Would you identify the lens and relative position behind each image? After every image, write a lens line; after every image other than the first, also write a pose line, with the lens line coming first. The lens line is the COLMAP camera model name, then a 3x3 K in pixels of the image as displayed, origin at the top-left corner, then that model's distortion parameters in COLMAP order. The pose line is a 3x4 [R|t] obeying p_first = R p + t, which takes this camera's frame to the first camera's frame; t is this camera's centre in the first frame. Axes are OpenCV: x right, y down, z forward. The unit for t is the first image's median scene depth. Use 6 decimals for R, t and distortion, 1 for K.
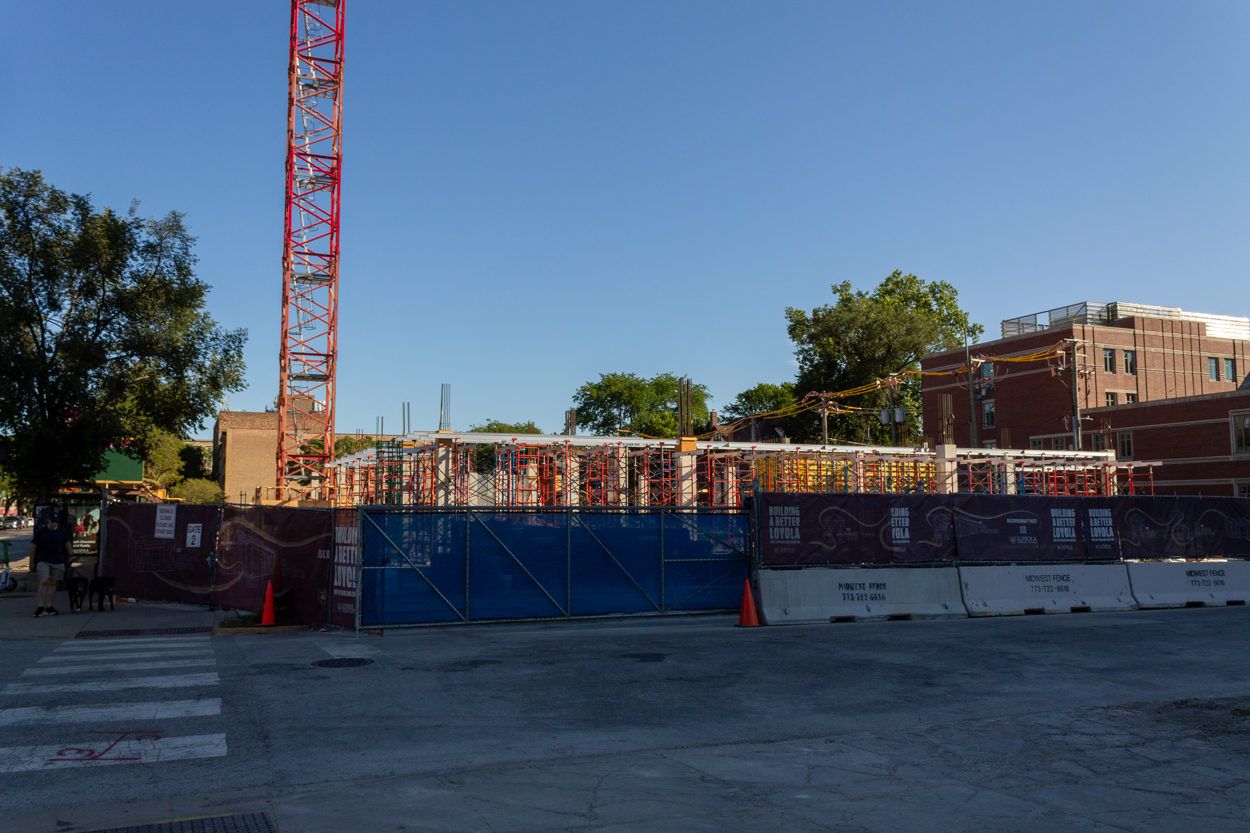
lens RADIAL K [[1011.0, 0, 627.4], [0, 1011.0, 416.5], [0, 0, 1]] dist [0.017292, 0.005309]
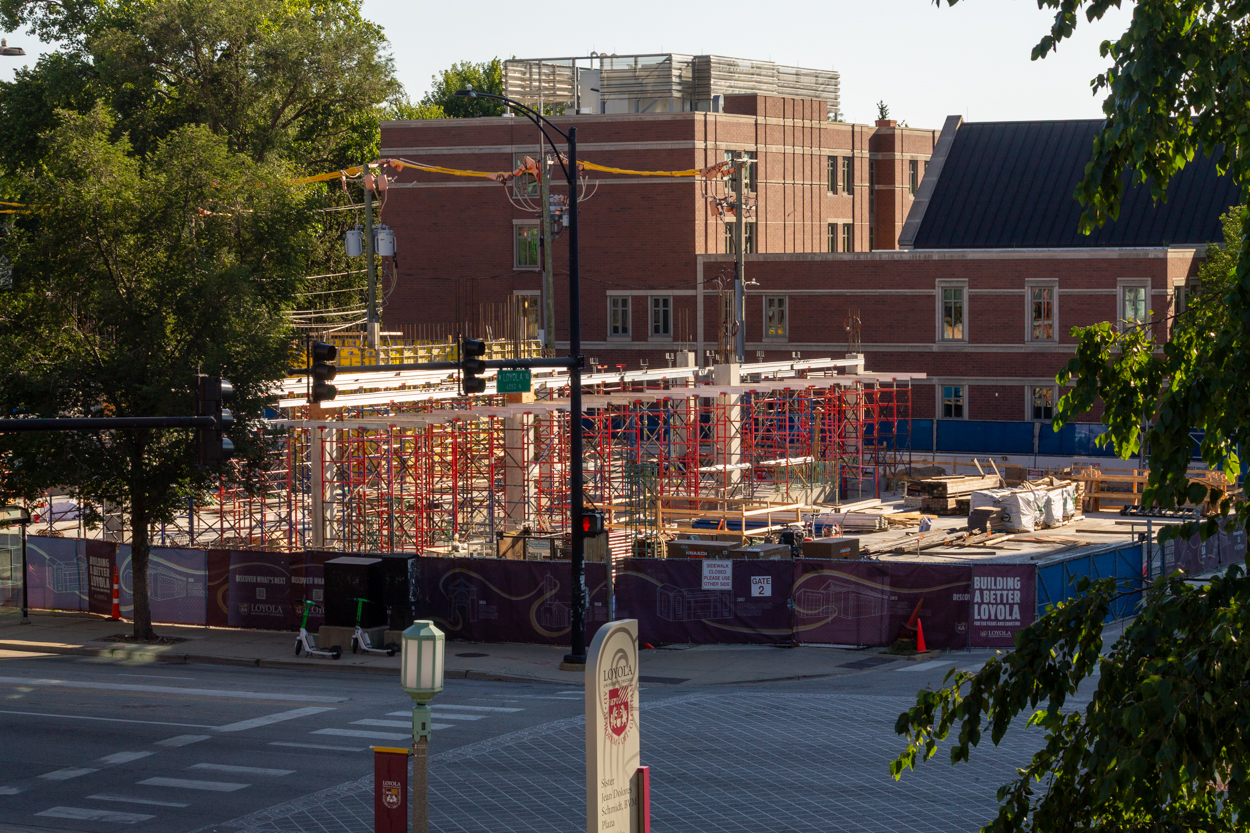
lens RADIAL K [[3204.2, 0, 625.4], [0, 3204.2, 416.3], [0, 0, 1]] dist [-0.265816, 0.000000]
pose [[0.785179, -0.033921, 0.618340, -0.784945], [-0.054790, 0.990778, 0.123926, -0.145989], [-0.616841, -0.131183, 0.776079, -0.483128]]
